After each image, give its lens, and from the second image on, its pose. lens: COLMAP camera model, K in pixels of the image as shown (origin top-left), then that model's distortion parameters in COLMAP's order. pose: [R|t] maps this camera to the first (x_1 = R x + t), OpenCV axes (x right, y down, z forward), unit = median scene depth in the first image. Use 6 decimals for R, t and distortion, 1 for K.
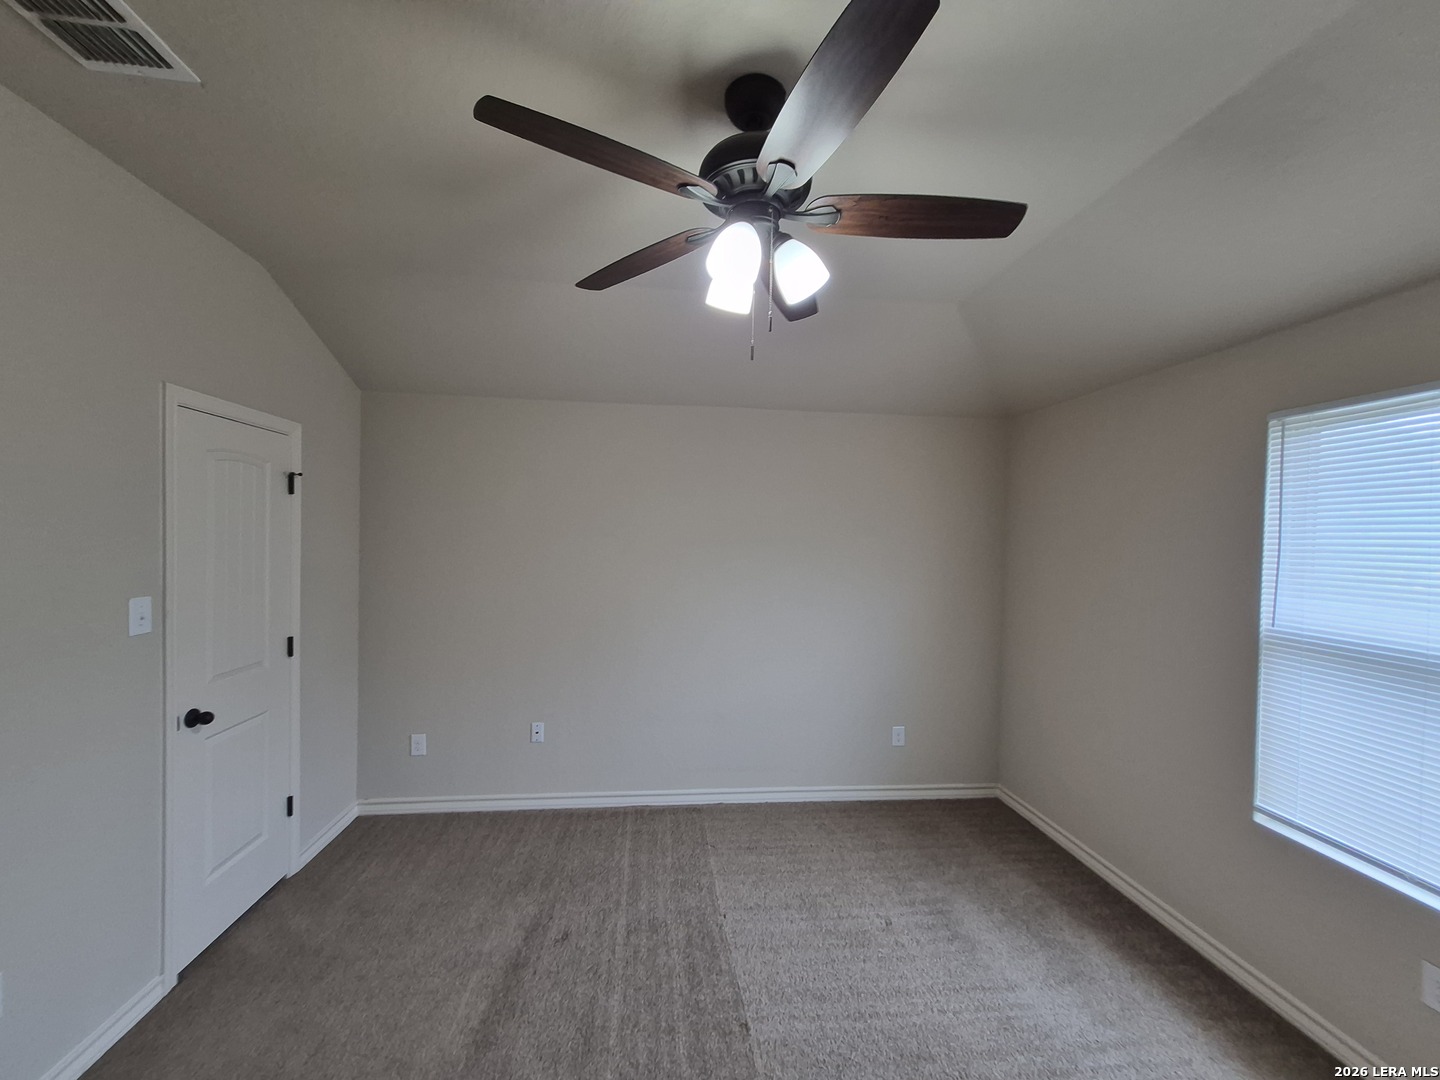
lens RADIAL K [[571.4, 0, 710.2], [0, 571.4, 543.4], [0, 0, 1]] dist [0.016532, 0.000127]
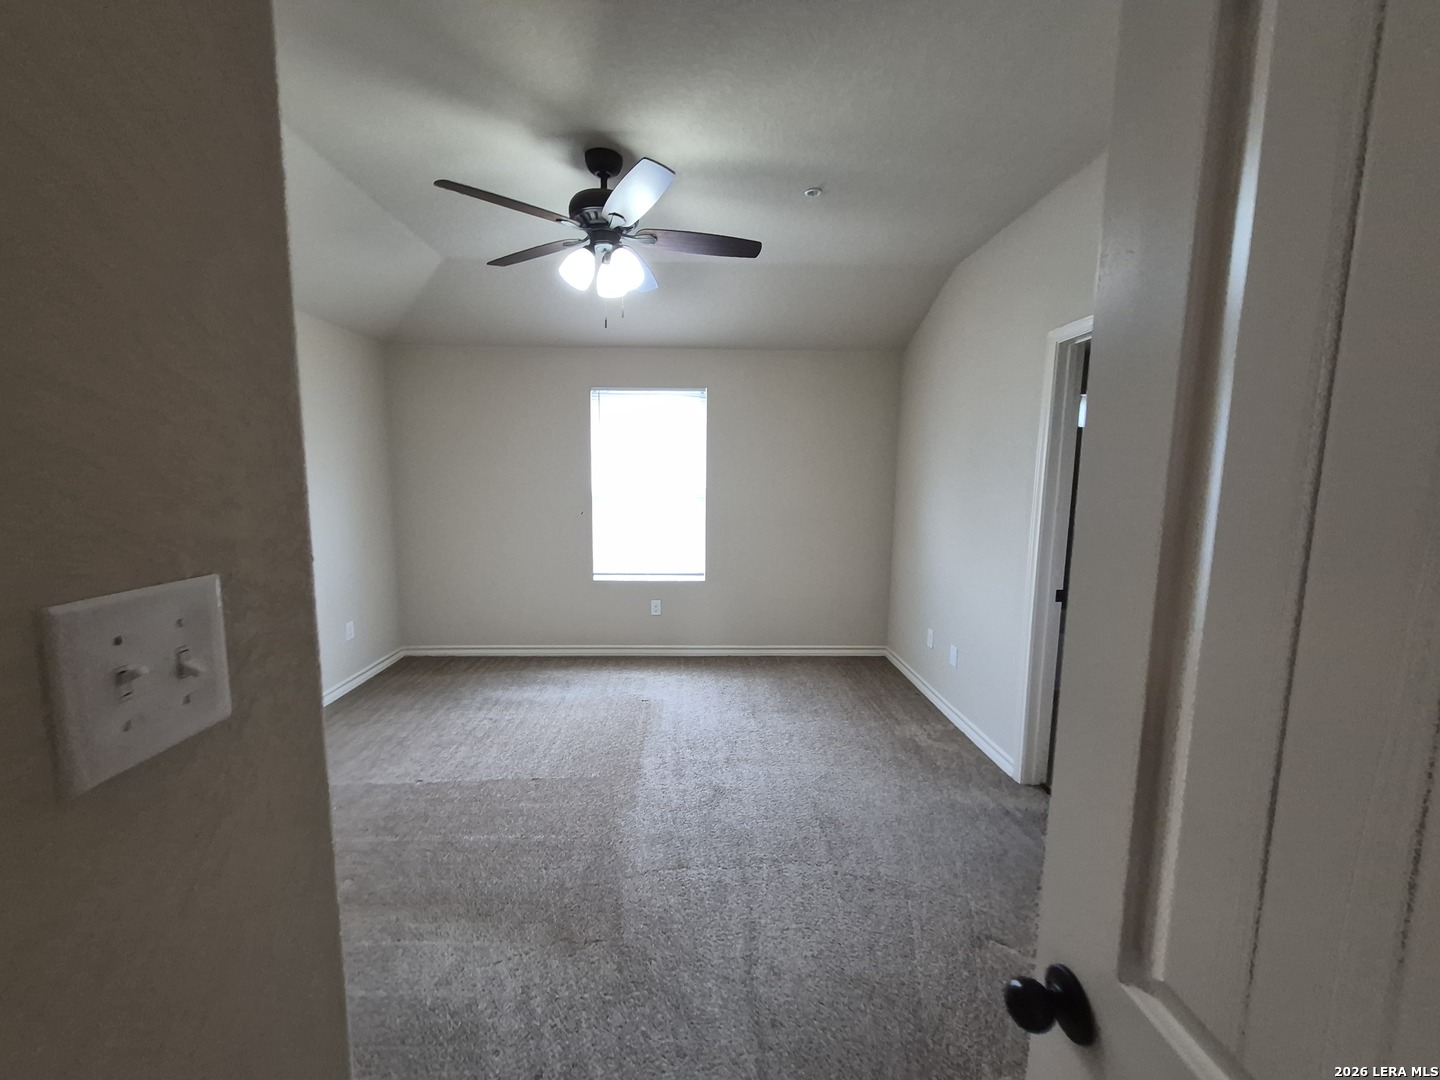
lens RADIAL K [[576.9, 0, 720.0], [0, 576.9, 540.0], [0, 0, 1]] dist [0.014699, 0.000017]
pose [[0.070876, -0.144819, 0.986916, -0.925463], [0.007605, 0.989454, 0.144645, 0.019999], [-0.997456, -0.002746, 0.071230, 0.314536]]
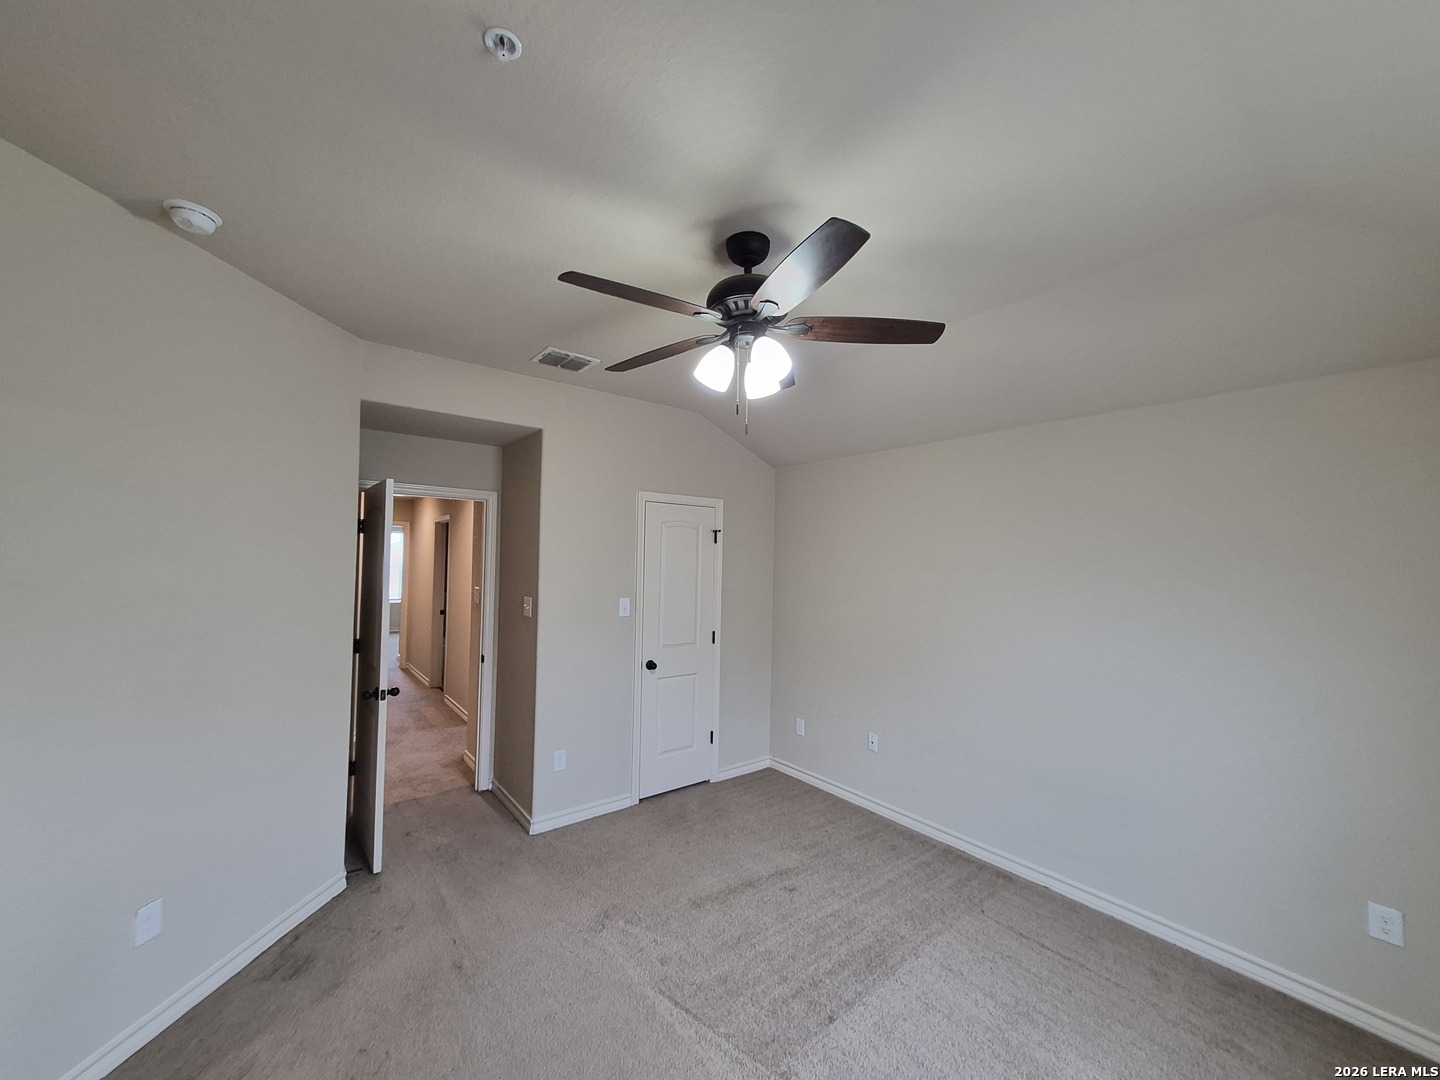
lens RADIAL K [[571.4, 0, 710.2], [0, 571.4, 543.4], [0, 0, 1]] dist [0.016532, 0.000127]
pose [[0.524770, -0.035186, -0.850517, 0.668255], [-0.017816, 0.998472, -0.052300, 0.000595], [0.851058, 0.042598, 0.523341, 0.146231]]
